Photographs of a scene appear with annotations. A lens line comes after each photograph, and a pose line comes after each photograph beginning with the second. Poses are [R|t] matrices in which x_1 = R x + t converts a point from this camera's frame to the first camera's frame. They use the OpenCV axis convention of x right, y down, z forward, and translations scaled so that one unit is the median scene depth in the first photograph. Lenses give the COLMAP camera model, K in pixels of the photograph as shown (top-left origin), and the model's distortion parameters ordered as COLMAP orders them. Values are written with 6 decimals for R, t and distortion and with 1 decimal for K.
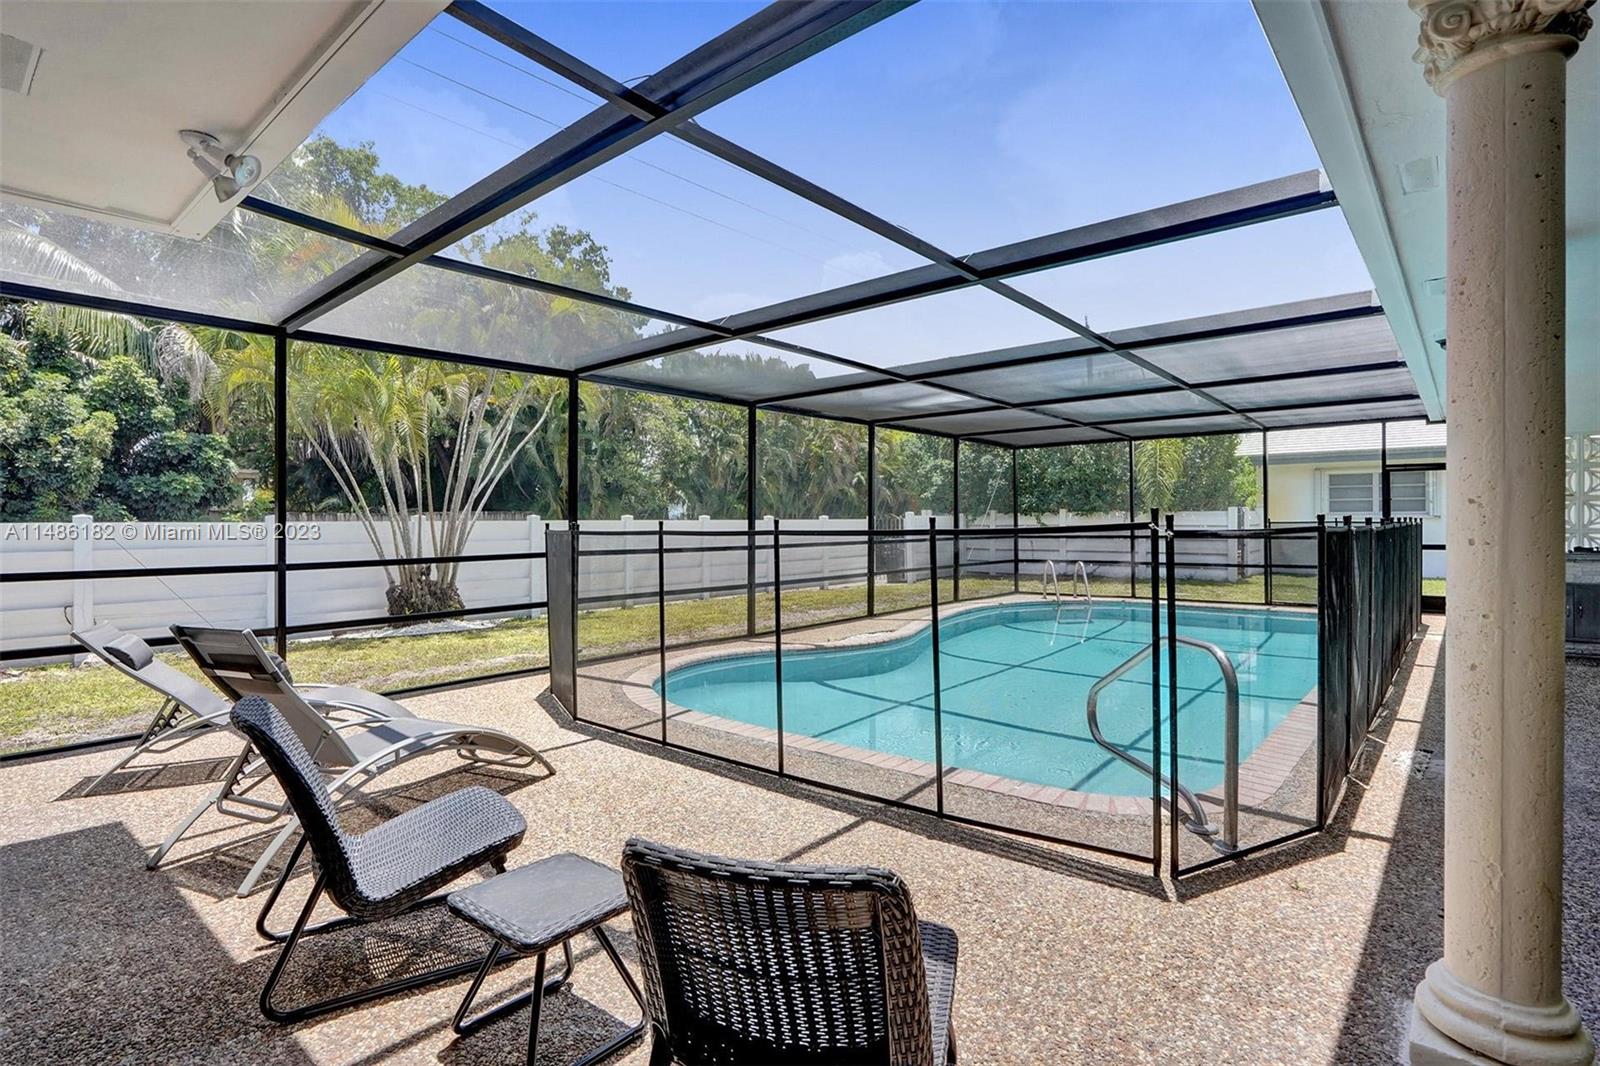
lens RADIAL K [[778.2, 0, 798.6], [0, 778.2, 535.6], [0, 0, 1]] dist [-0.018503, 0.000243]
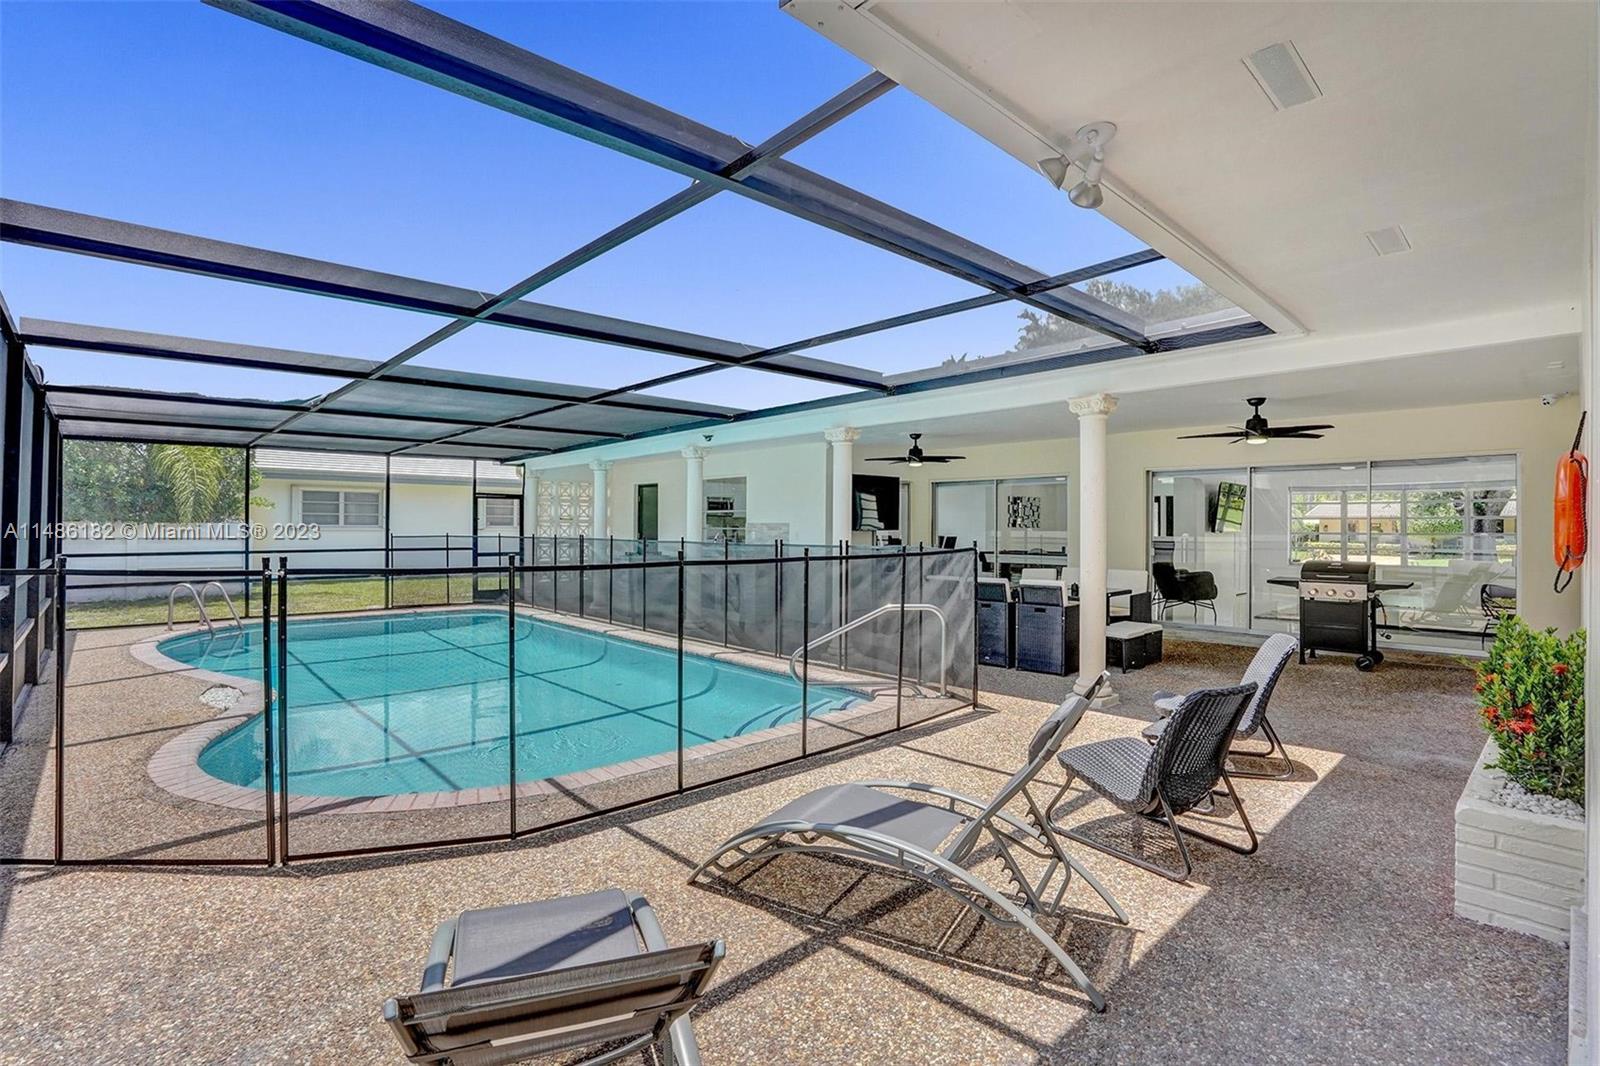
lens RADIAL K [[735.8, 0, 797.8], [0, 735.8, 530.1], [0, 0, 1]] dist [-0.023061, 0.001596]
pose [[0.113422, 0.010241, 0.993494, -1.098939], [0.004883, 0.999929, -0.010864, -0.031201], [-0.993535, 0.006084, 0.113364, 0.828024]]
